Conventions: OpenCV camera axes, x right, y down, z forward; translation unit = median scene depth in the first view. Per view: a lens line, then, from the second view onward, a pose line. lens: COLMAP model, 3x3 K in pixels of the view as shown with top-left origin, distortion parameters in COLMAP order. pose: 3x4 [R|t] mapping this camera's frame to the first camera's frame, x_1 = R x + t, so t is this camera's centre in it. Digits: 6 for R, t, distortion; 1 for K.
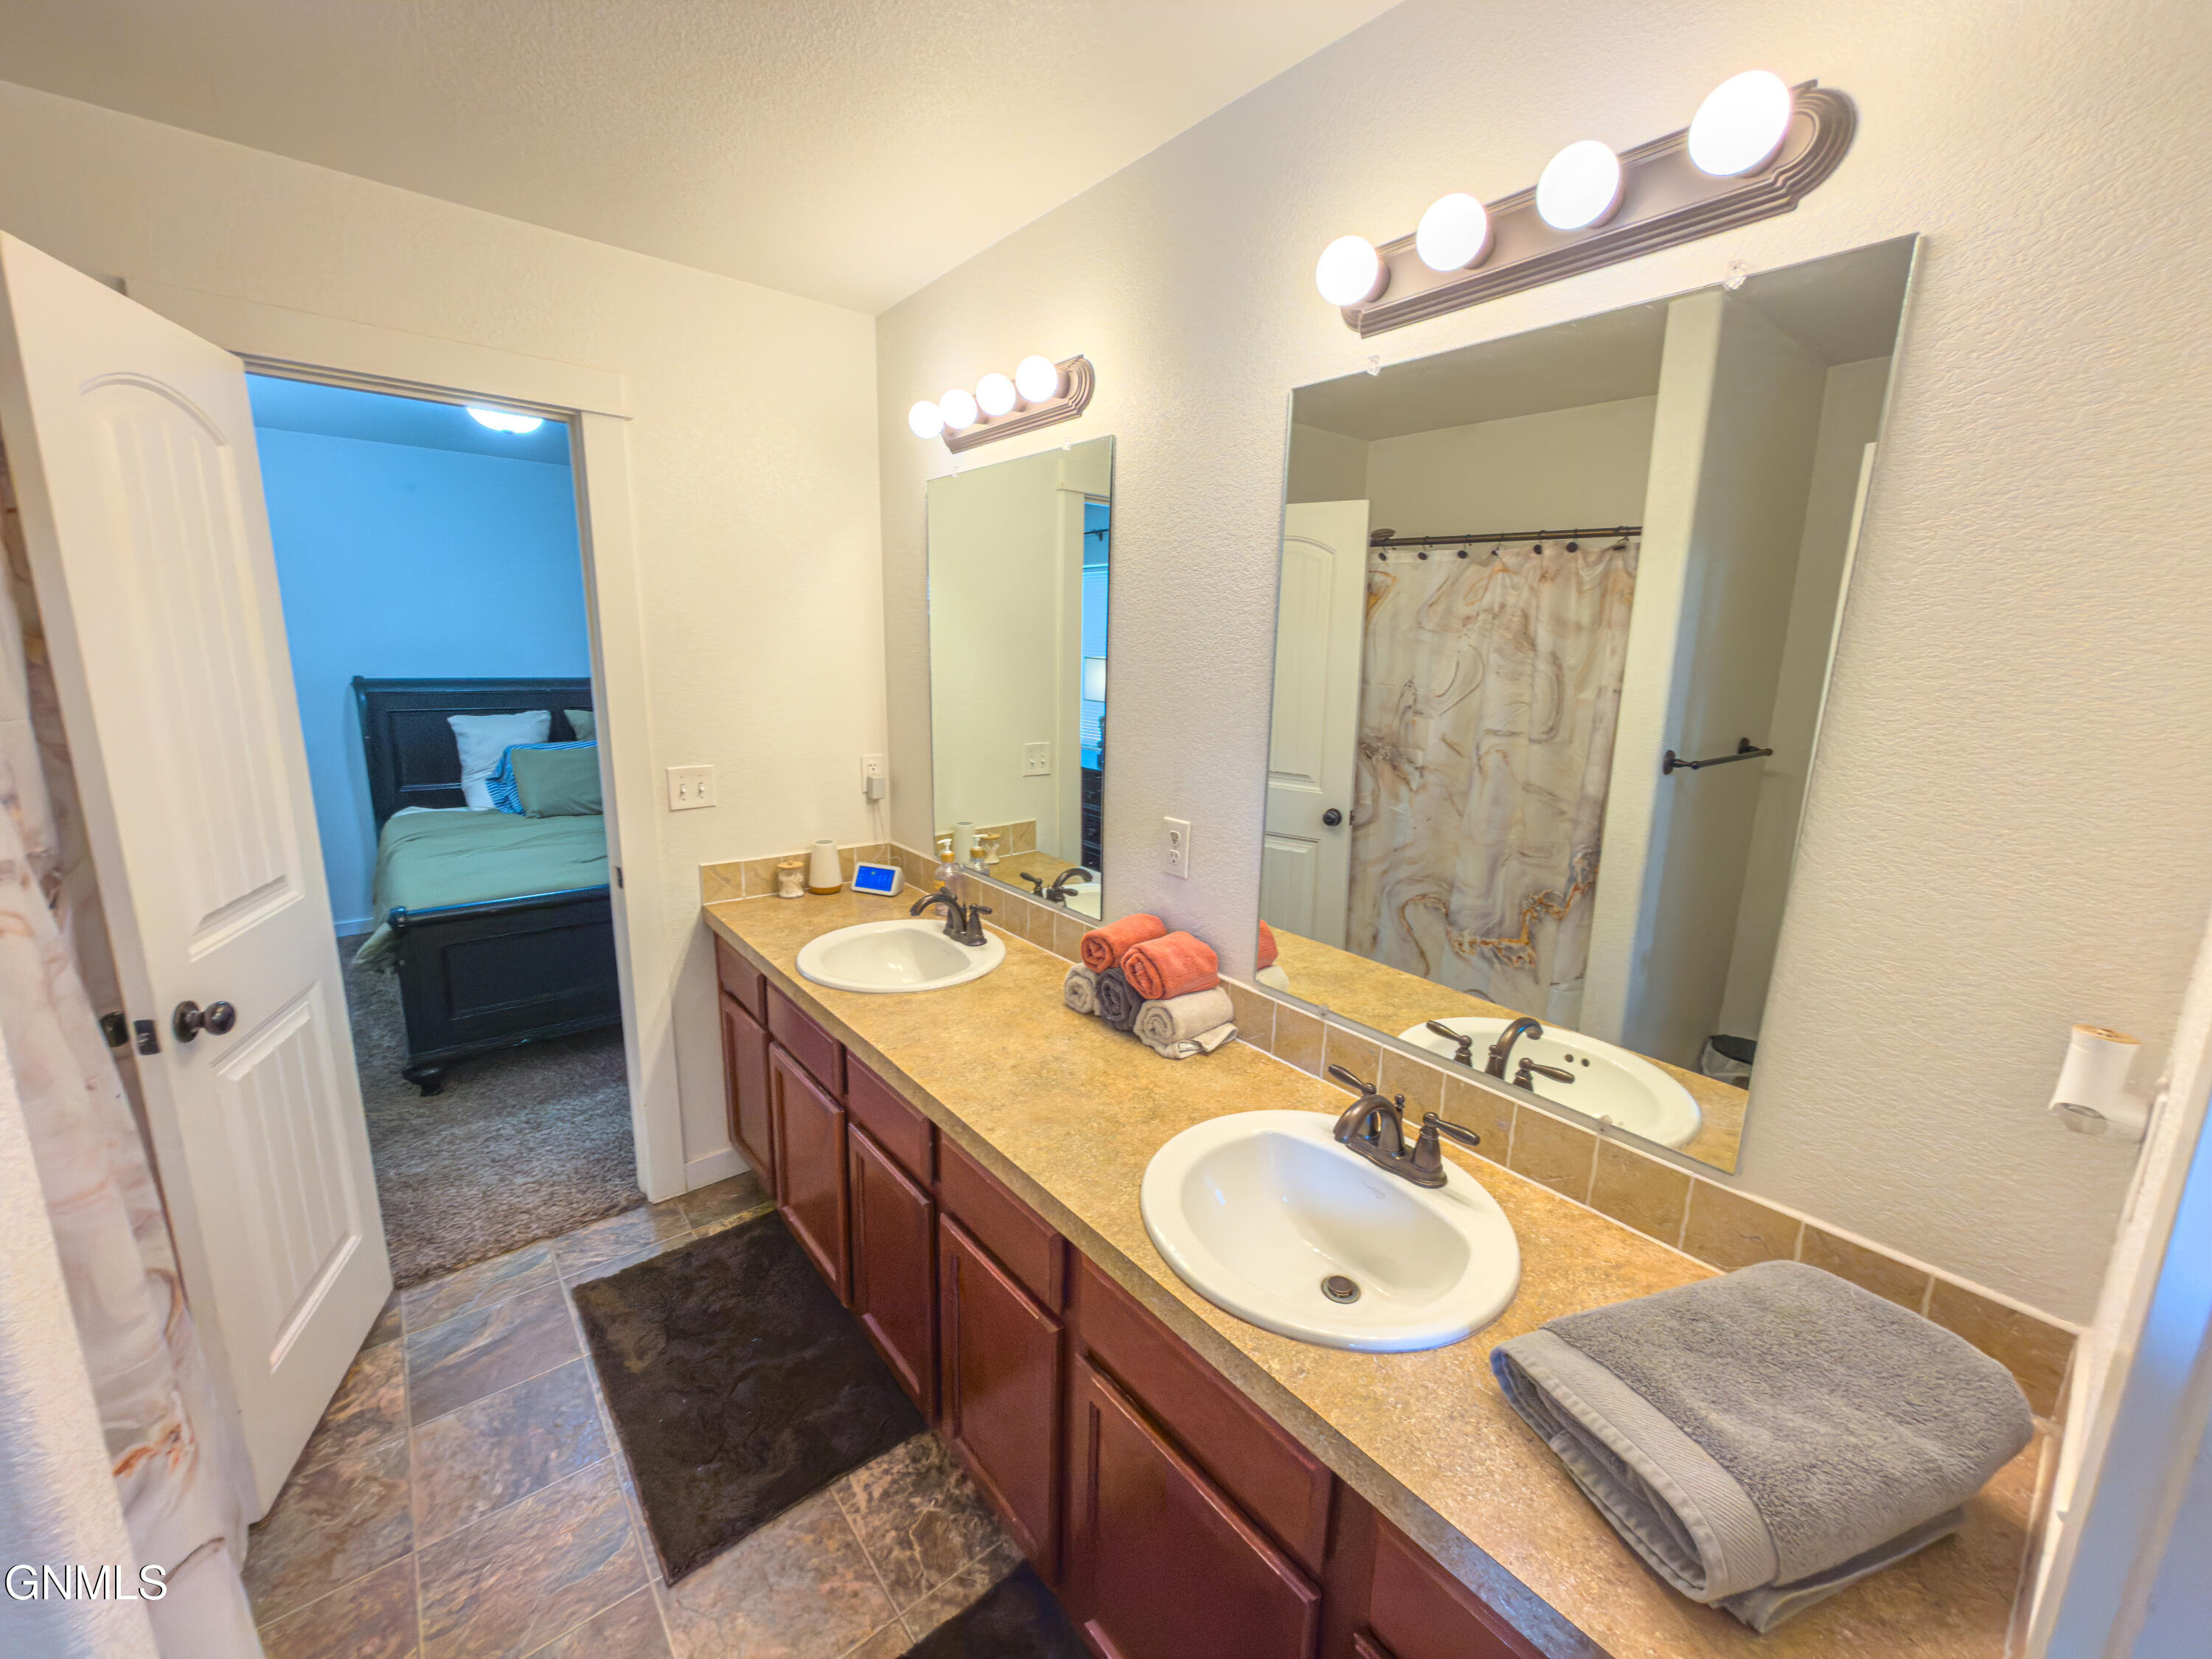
lens RADIAL K [[878.3, 0, 1108.5], [0, 878.3, 822.7], [0, 0, 1]] dist [-0.001185, -0.000538]
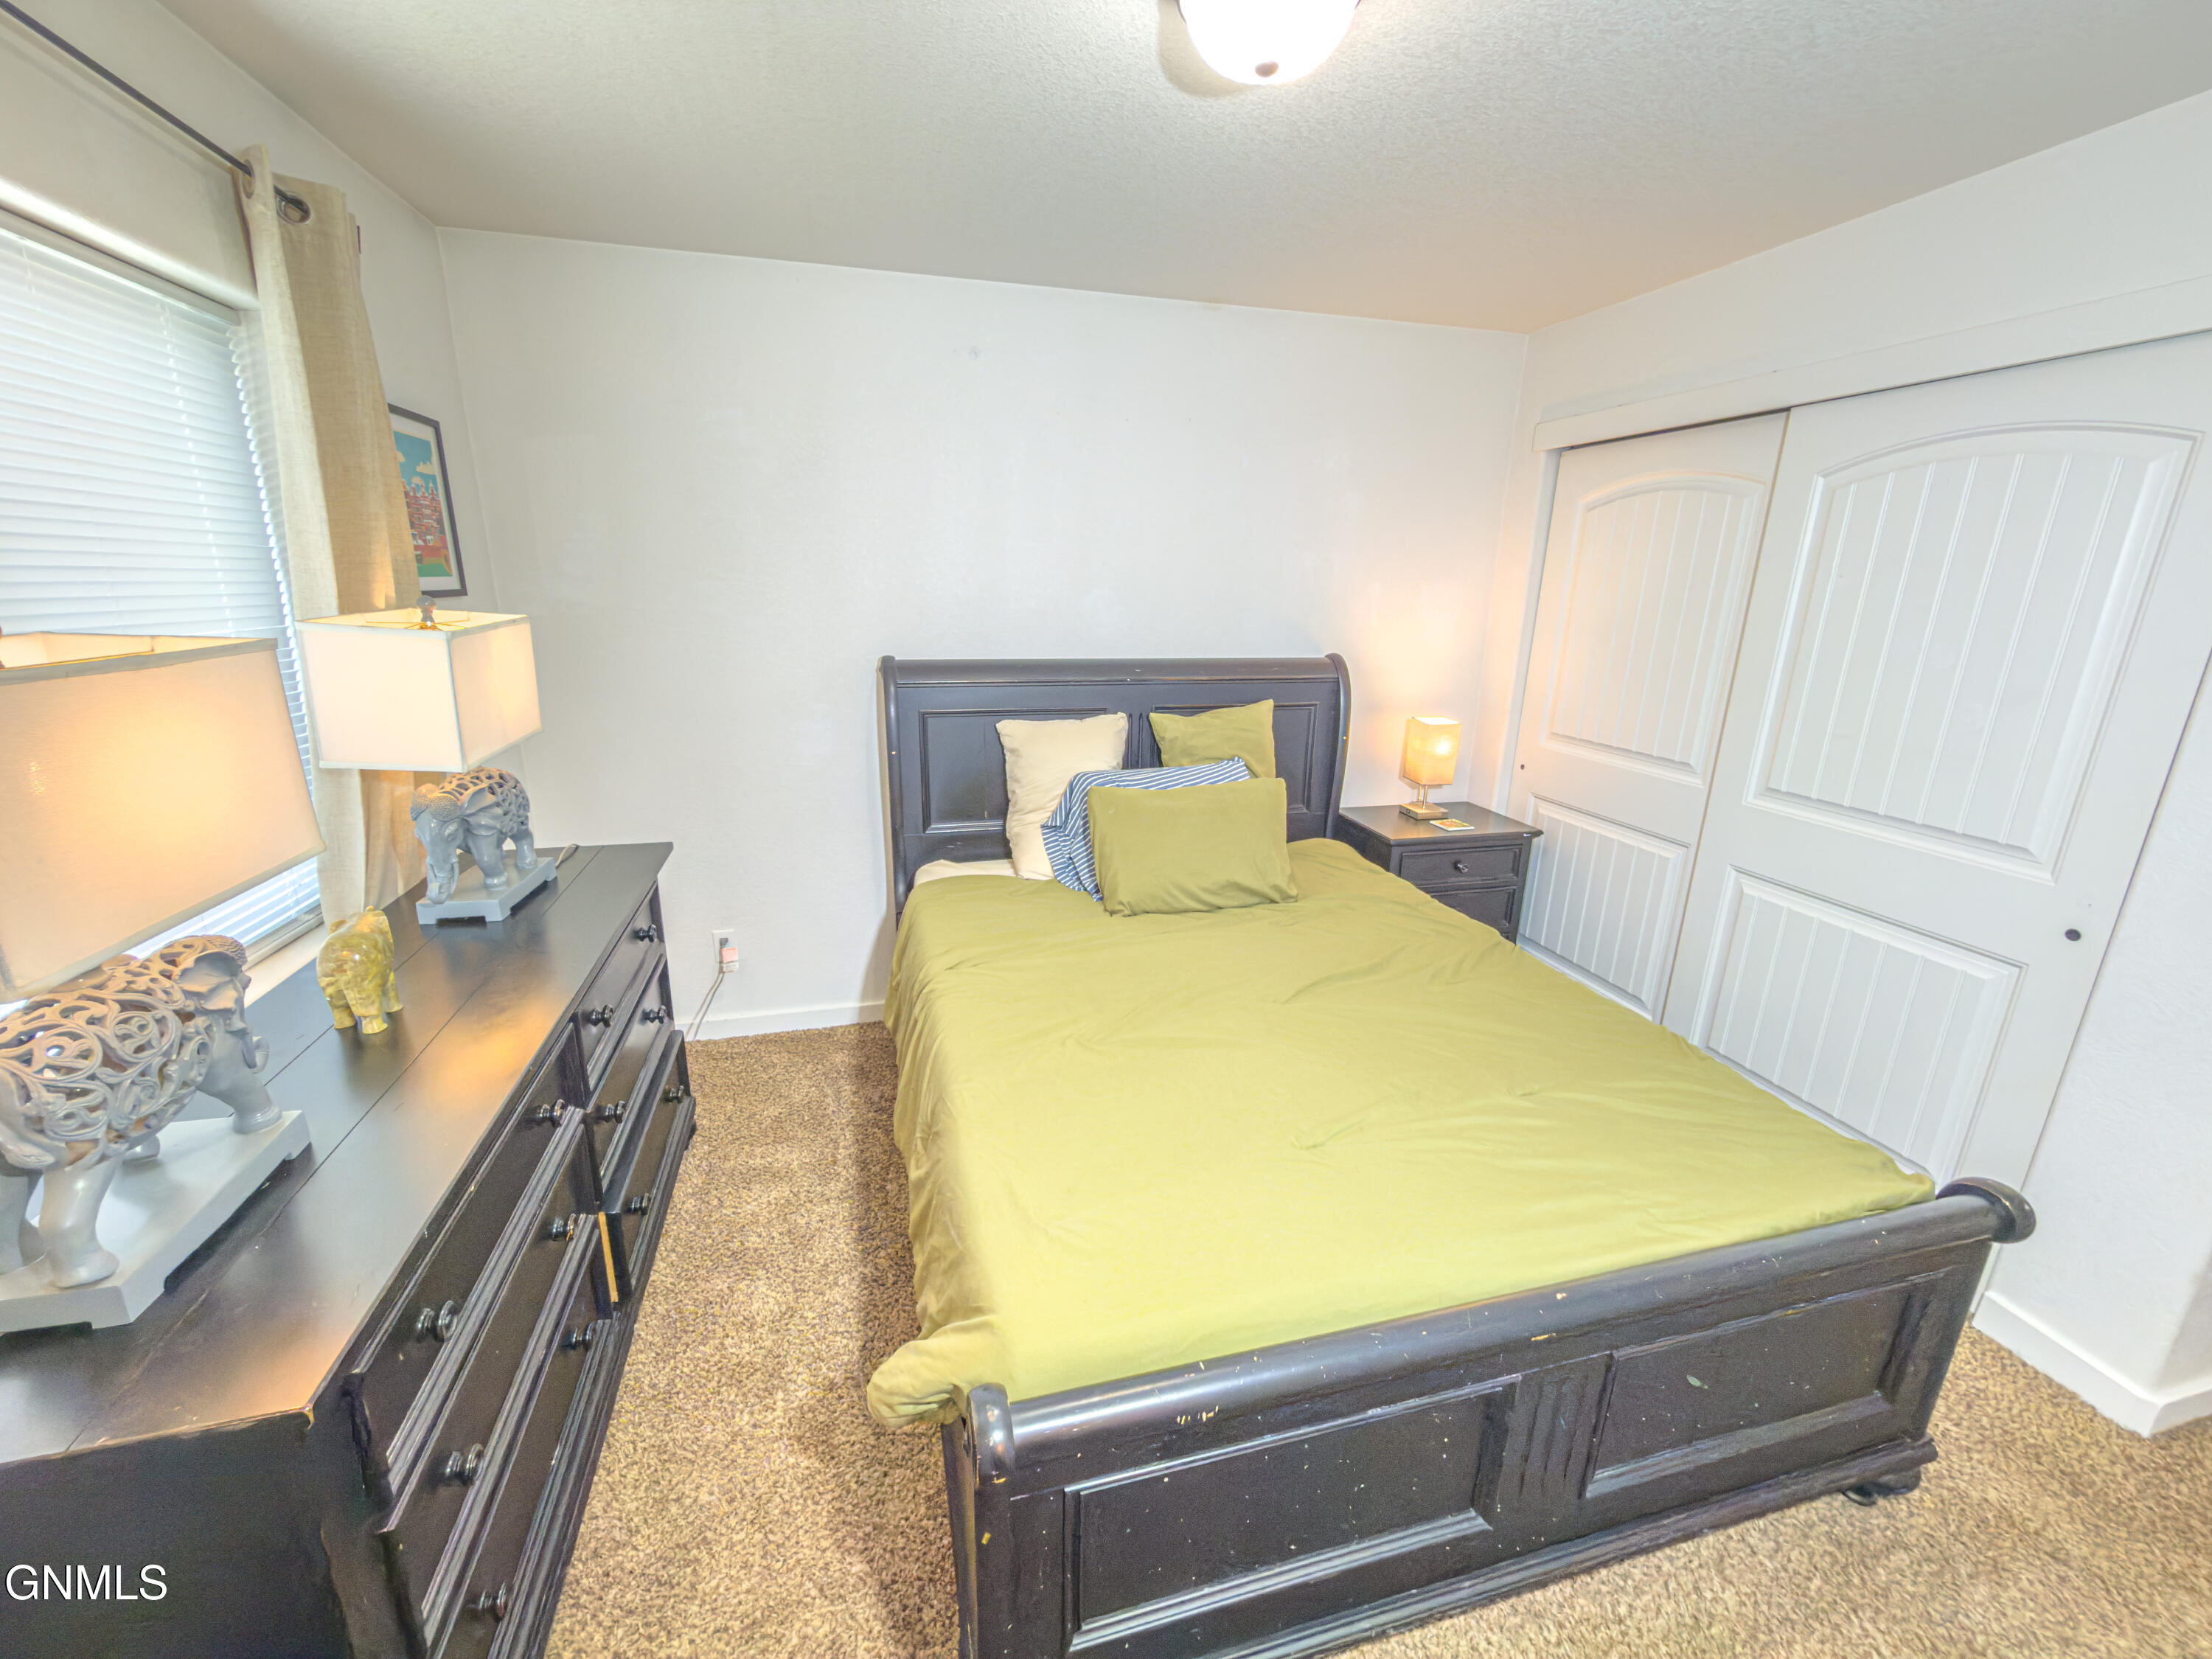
lens RADIAL K [[878.3, 0, 1108.1], [0, 878.3, 825.7], [0, 0, 1]] dist [-0.001185, -0.000538]
pose [[0.910007, 0.102910, -0.401617, -0.108568], [-0.074362, 0.993509, 0.086081, -0.028019], [0.407869, -0.048470, 0.911753, 0.117164]]
